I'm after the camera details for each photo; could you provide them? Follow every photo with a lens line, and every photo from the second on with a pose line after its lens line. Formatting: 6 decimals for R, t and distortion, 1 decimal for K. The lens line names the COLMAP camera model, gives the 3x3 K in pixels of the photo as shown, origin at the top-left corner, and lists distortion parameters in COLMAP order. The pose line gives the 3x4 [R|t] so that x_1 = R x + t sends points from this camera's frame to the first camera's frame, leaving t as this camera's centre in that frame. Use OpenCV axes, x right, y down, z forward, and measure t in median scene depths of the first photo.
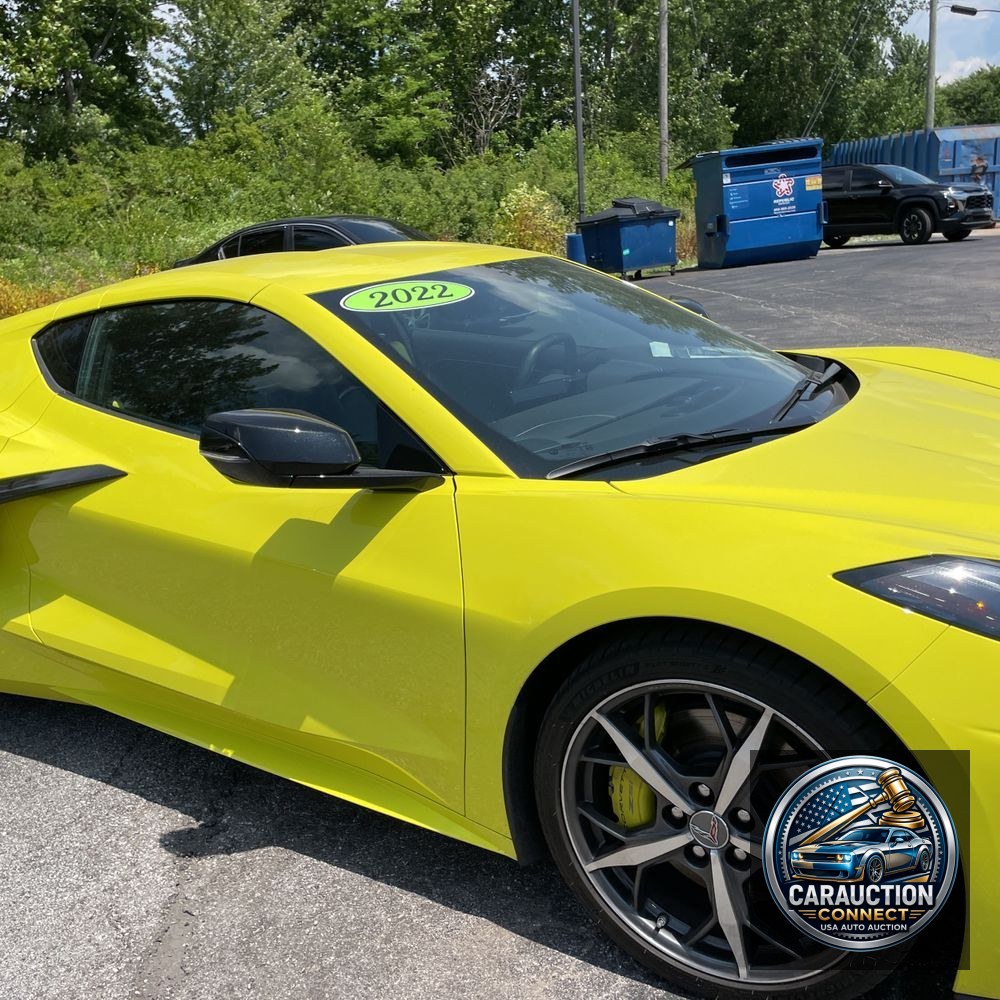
lens RADIAL K [[1025.4, 0, 500.0], [0, 1025.4, 500.0], [0, 0, 1]] dist [0.090471, -0.125872]
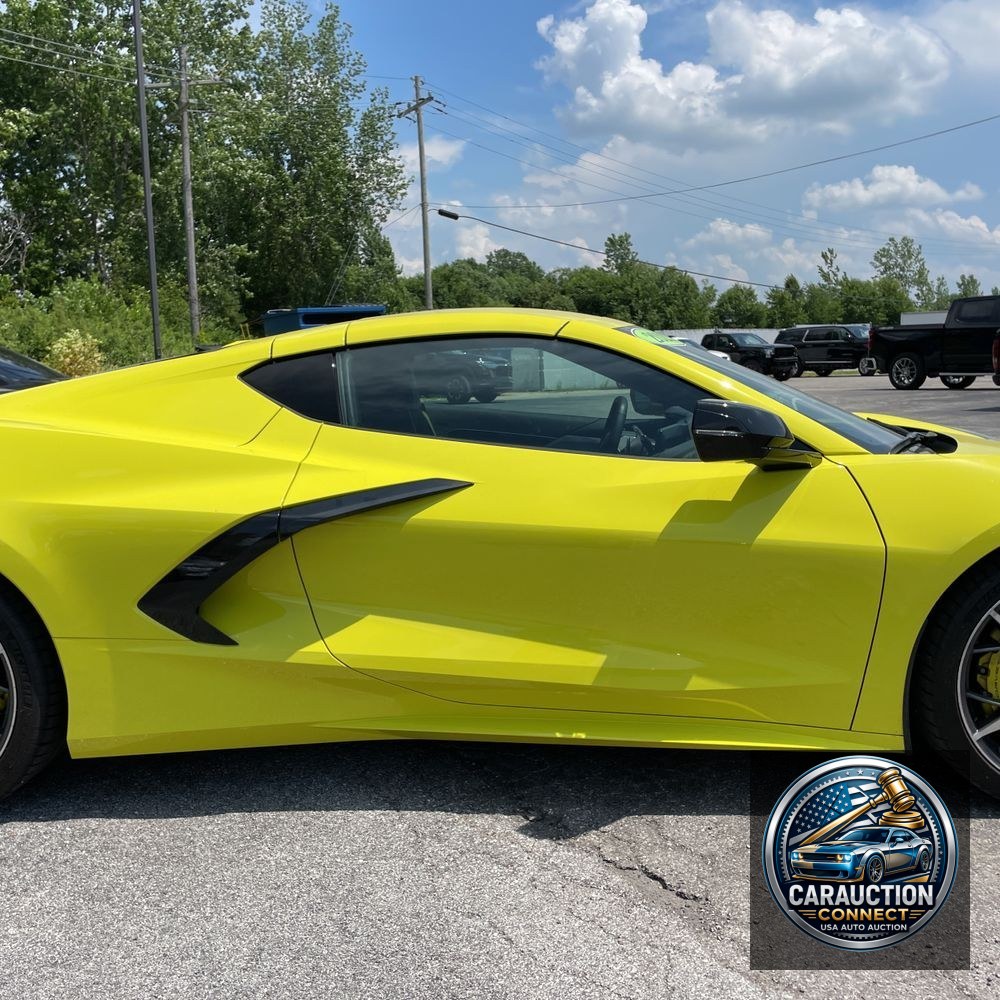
lens RADIAL K [[1008.4, 0, 542.6], [0, 1008.4, 481.9], [0, 0, 1]] dist [0.068070, -0.002147]
pose [[0.869650, -0.007702, 0.493609, -0.741517], [0.090766, 0.985327, -0.144539, 0.119689], [-0.485253, 0.170501, 0.857589, 0.056038]]
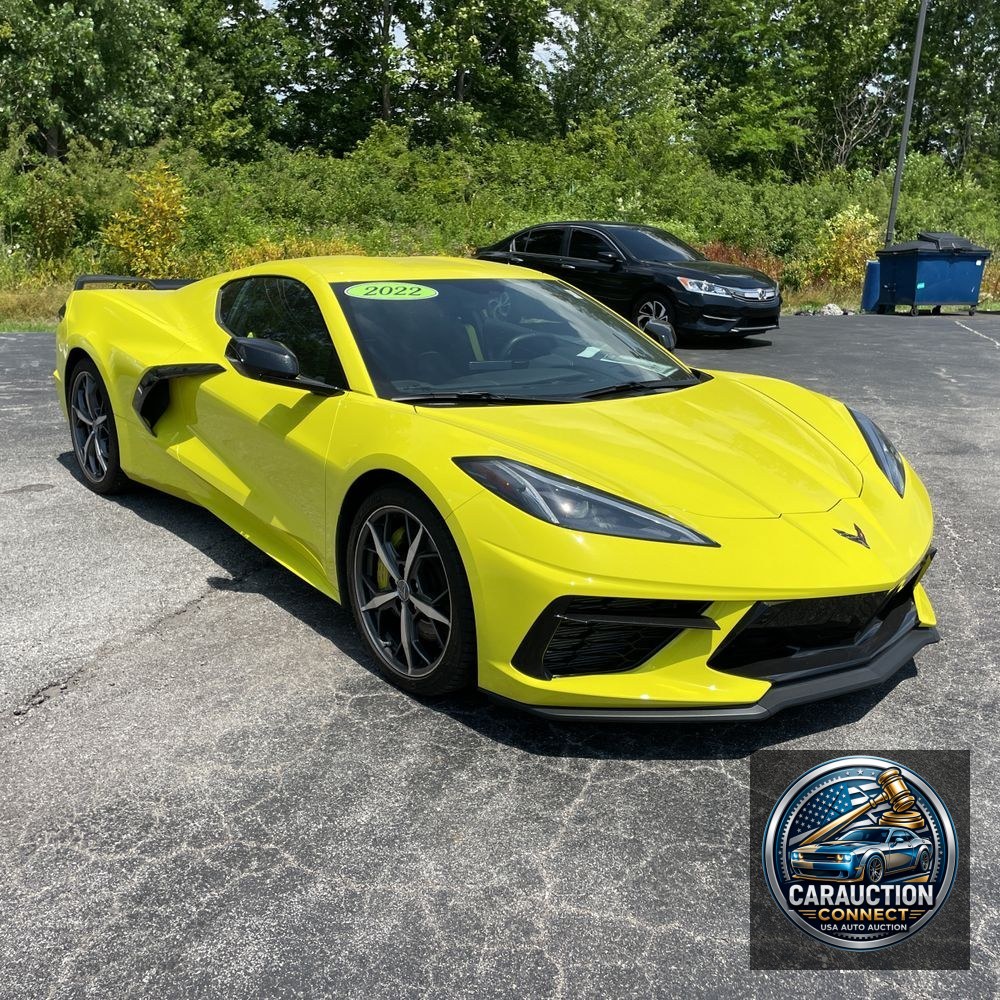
lens RADIAL K [[1001.2, 0, 500.1], [0, 1001.2, 500.9], [0, 0, 1]] dist [0.080437, -0.095111]
pose [[0.936445, 0.191373, -0.294018, 0.567230], [-0.188825, 0.981302, 0.037312, 0.036914], [0.295661, 0.020577, 0.955071, -0.451797]]
